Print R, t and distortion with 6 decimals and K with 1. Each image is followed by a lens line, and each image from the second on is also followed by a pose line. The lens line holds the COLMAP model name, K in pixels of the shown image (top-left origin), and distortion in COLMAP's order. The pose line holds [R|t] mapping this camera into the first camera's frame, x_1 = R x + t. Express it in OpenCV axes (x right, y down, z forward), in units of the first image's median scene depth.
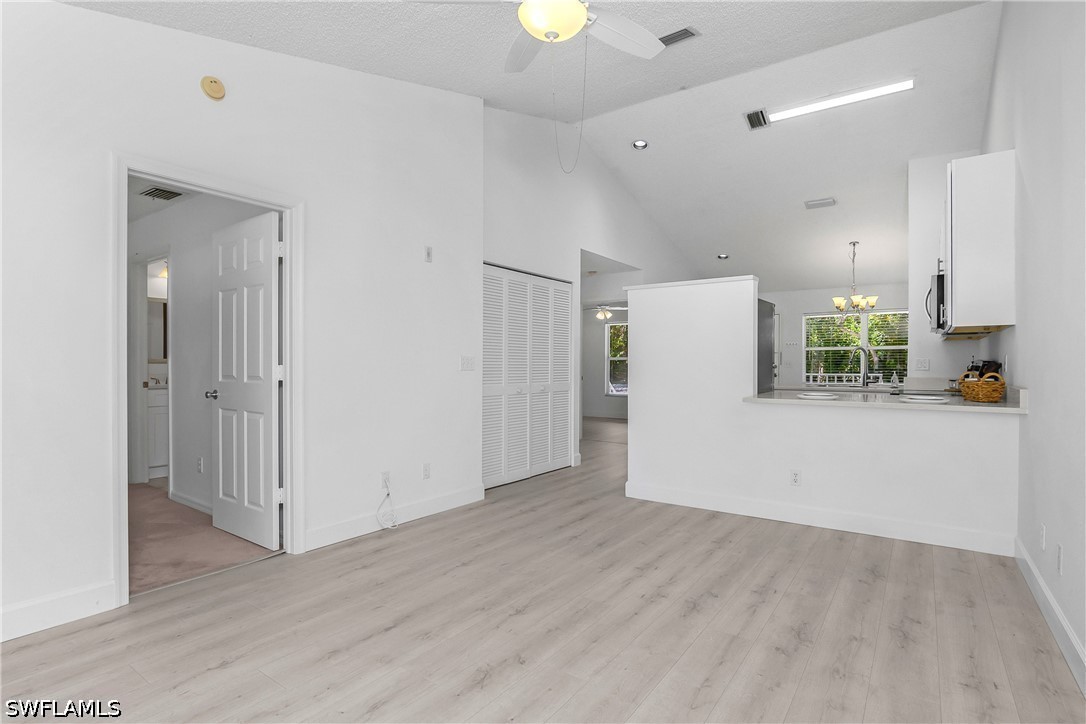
lens RADIAL K [[543.2, 0, 524.6], [0, 543.2, 374.3], [0, 0, 1]] dist [-0.024408, 0.004123]
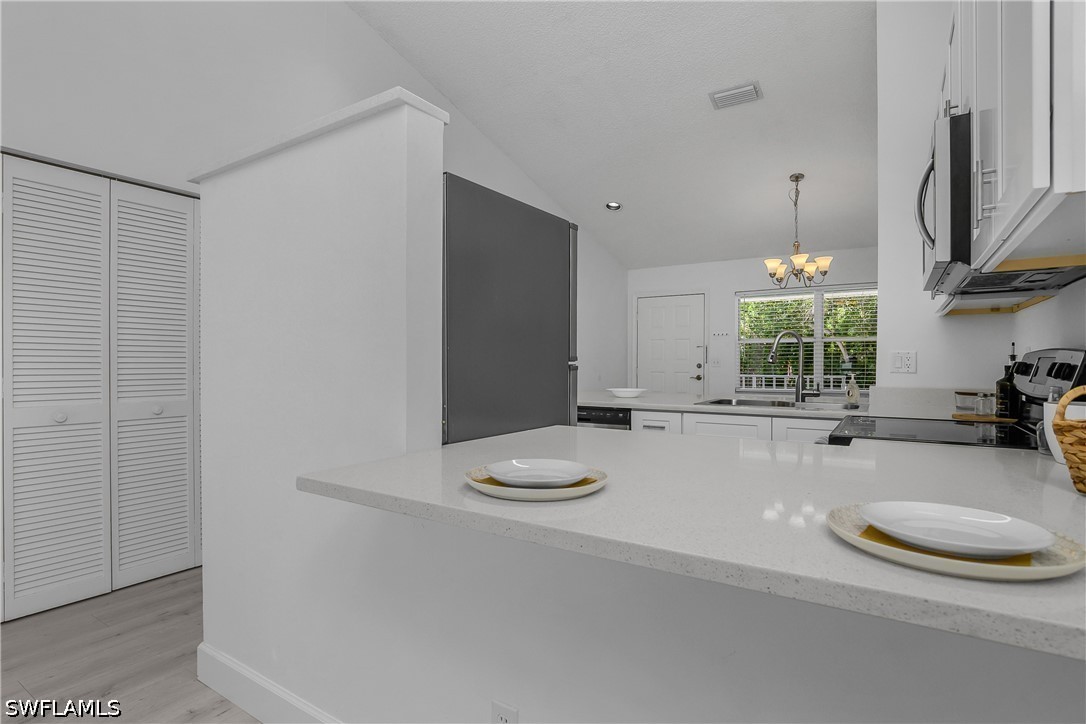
lens RADIAL K [[543.2, 0, 521.2], [0, 543.2, 371.3], [0, 0, 1]] dist [-0.024408, 0.004123]
pose [[0.999539, -0.000681, 0.030356, 0.264712], [0.000785, 0.999994, -0.003398, -0.005482], [-0.030354, 0.003420, 0.999533, 0.366718]]
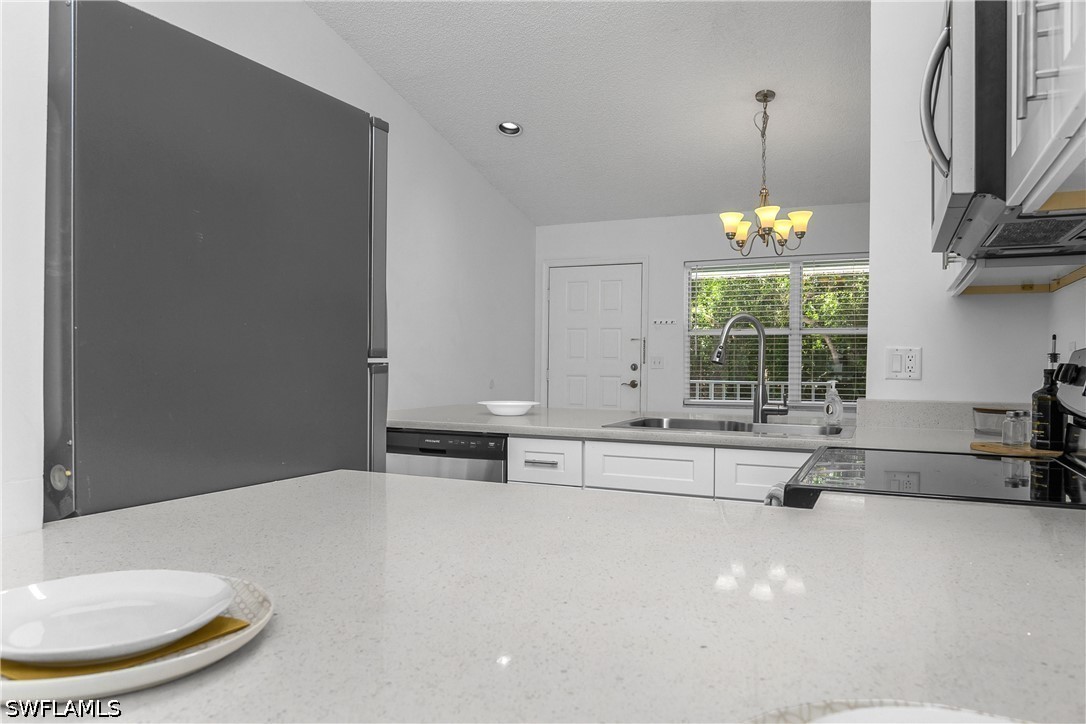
lens RADIAL K [[766.4, 0, 522.7], [0, 766.4, 380.8], [0, 0, 1]] dist [-0.029596, 0.001249]
pose [[0.983356, 0.002794, 0.181667, 0.304432], [-0.003820, 0.999979, 0.005300, -0.006029], [-0.181648, -0.005906, 0.983346, 0.417383]]
